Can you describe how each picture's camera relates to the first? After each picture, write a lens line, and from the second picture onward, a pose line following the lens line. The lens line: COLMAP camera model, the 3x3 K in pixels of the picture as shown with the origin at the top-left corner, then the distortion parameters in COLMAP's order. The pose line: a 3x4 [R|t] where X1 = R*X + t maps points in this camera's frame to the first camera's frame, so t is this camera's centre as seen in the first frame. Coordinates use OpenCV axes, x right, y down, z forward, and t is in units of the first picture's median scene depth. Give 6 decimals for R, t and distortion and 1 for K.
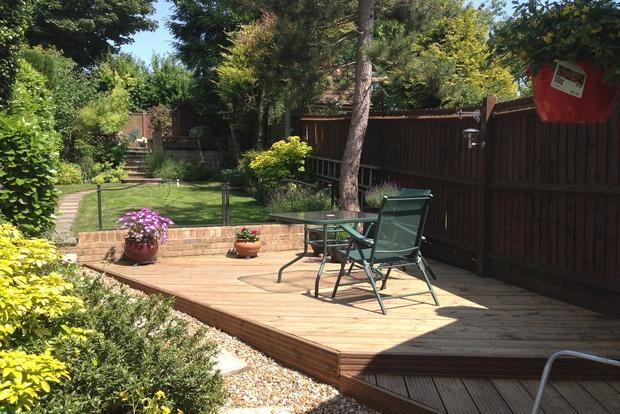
lens RADIAL K [[555.8, 0, 310.3], [0, 555.8, 207.4], [0, 0, 1]] dist [0.015113, -0.009164]
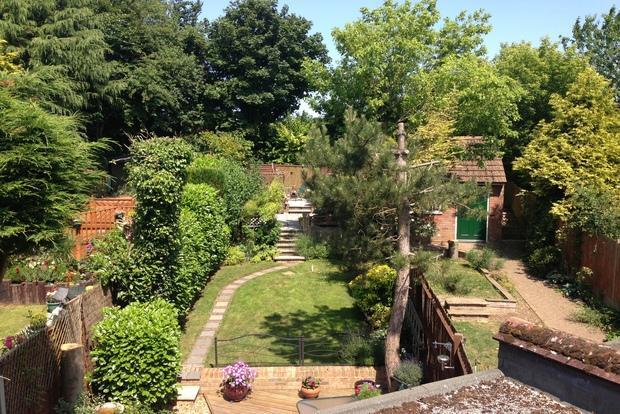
lens RADIAL K [[555.8, 0, 309.2], [0, 555.8, 207.0], [0, 0, 1]] dist [0.015113, -0.009164]
pose [[0.931960, 0.036043, -0.360764, 0.181428], [-0.021084, 0.998750, 0.045318, -0.220435], [0.361946, -0.034628, 0.931556, -0.138424]]
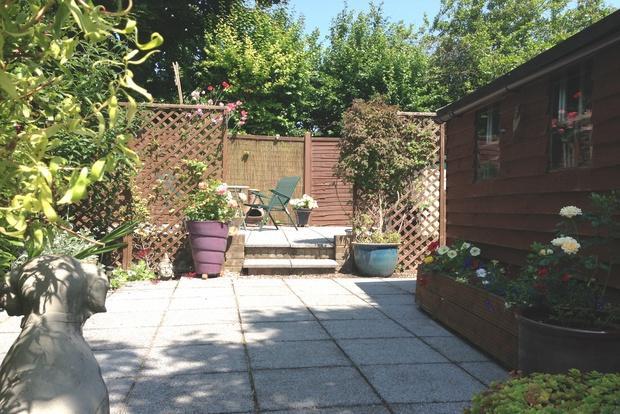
lens RADIAL K [[555.8, 0, 309.9], [0, 555.8, 205.3], [0, 0, 1]] dist [0.015113, -0.009164]
pose [[0.970027, 0.004254, -0.242962, -0.318114], [-0.020178, 0.997804, -0.063089, -0.147376], [0.242160, 0.066101, 0.967982, 0.968191]]
